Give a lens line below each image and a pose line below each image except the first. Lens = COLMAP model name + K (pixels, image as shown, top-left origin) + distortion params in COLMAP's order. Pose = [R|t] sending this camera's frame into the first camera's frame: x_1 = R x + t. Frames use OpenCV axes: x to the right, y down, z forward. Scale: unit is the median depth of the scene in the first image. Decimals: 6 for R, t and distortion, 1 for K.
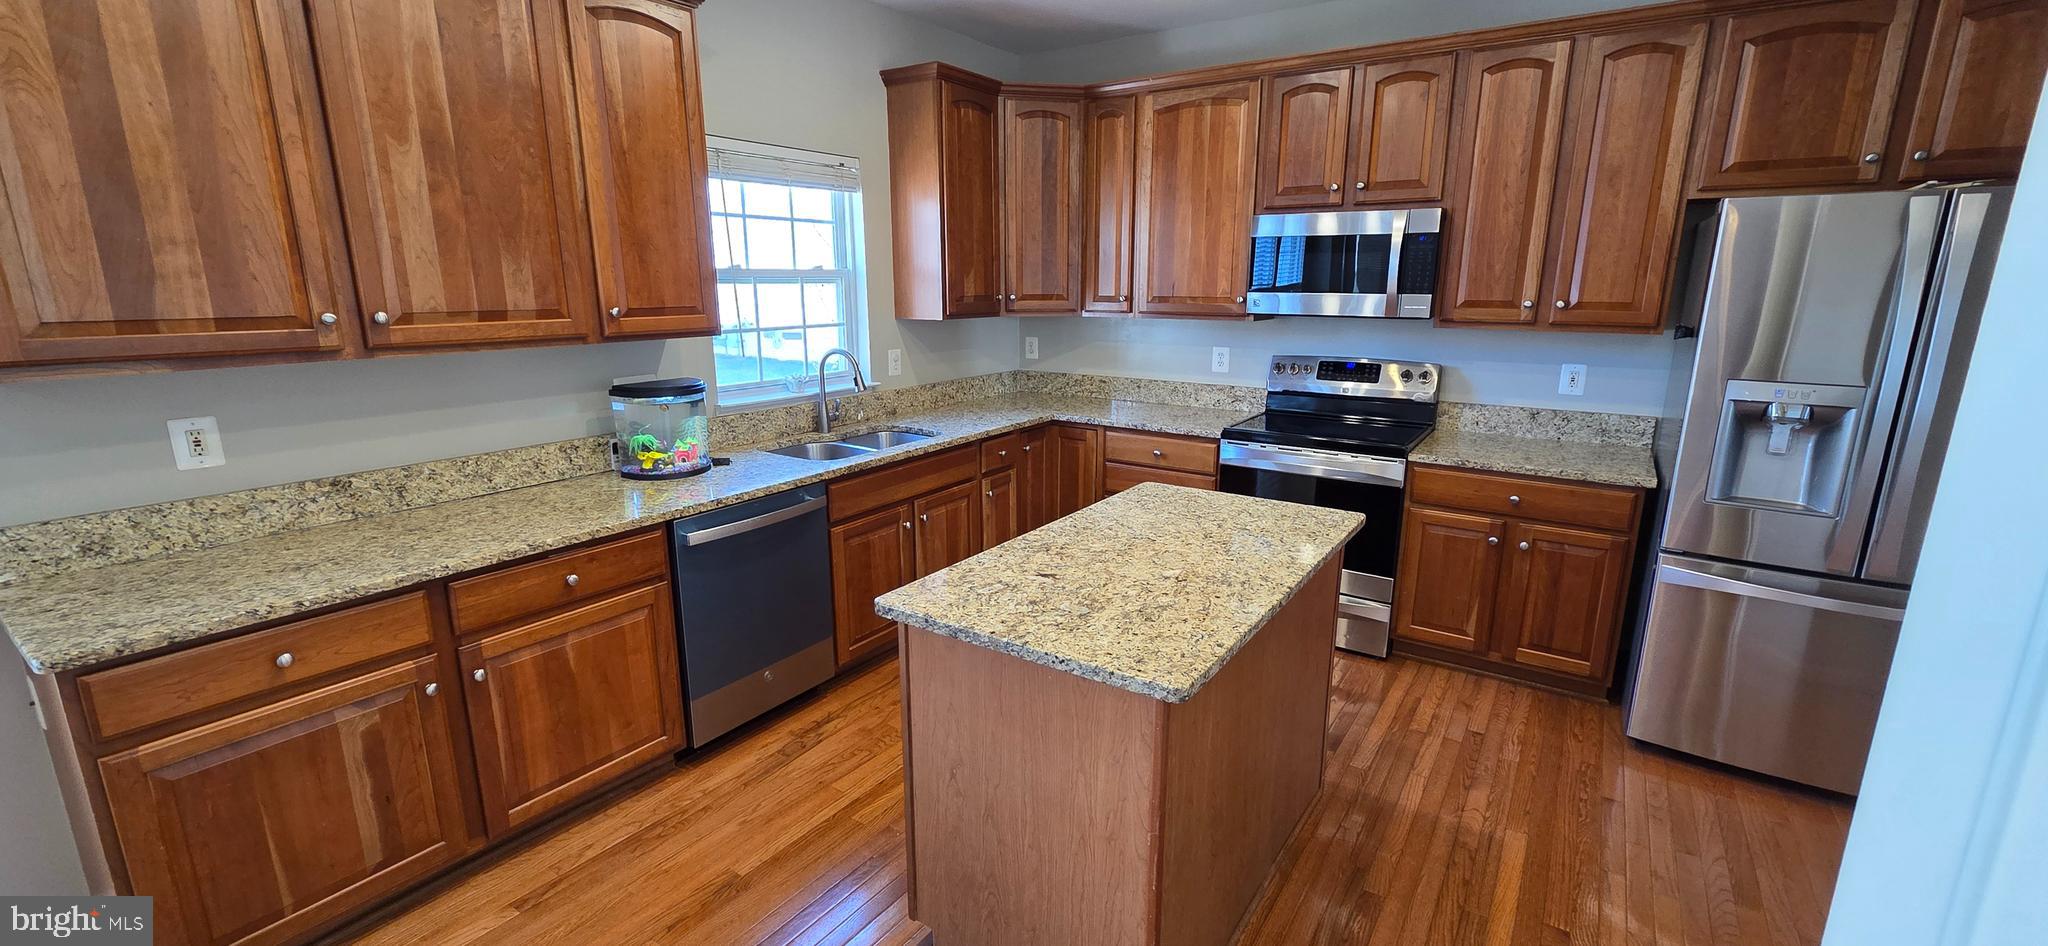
lens RADIAL K [[838.3, 0, 1025.3], [0, 838.3, 471.0], [0, 0, 1]] dist [0.002456, 0.000638]
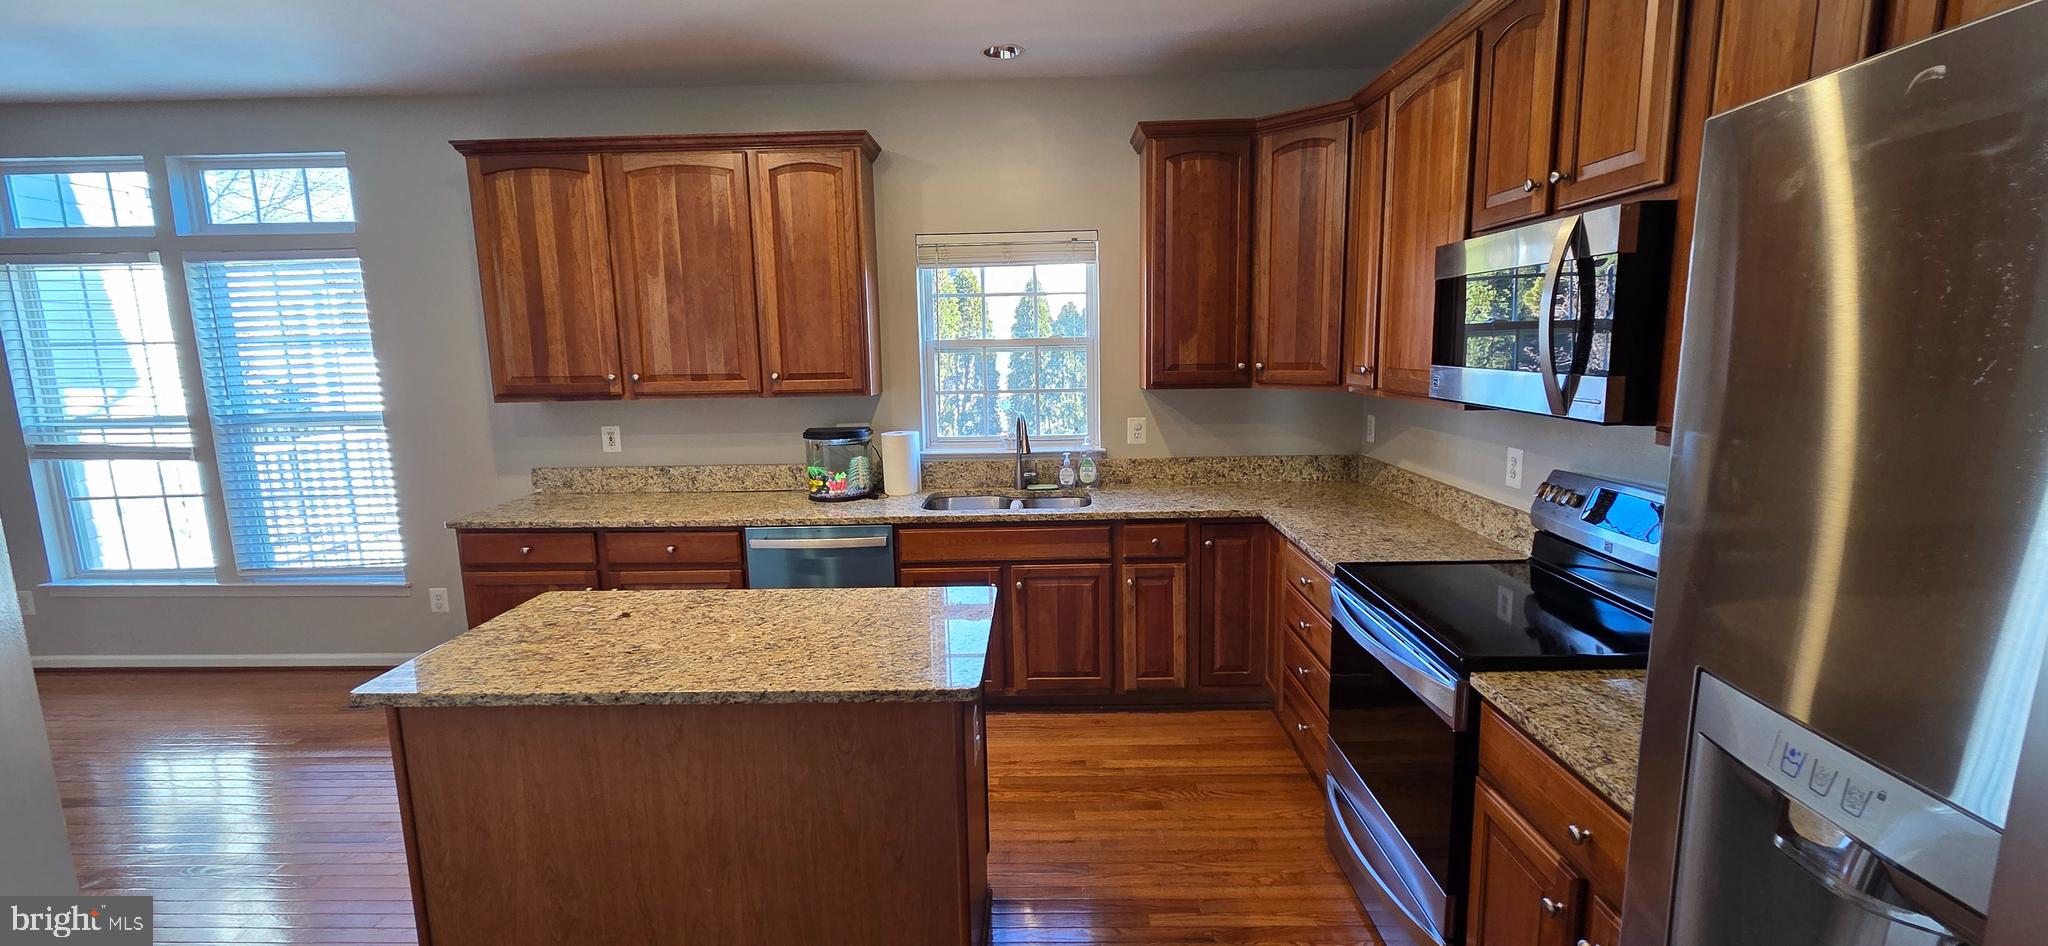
lens RADIAL K [[838.3, 0, 1031.5], [0, 838.3, 471.3], [0, 0, 1]] dist [0.002456, 0.000638]
pose [[0.548960, 0.119469, -0.827267, 0.847950], [-0.169387, 0.985097, 0.029860, -0.133820], [0.818505, 0.123736, 0.561015, 0.530388]]
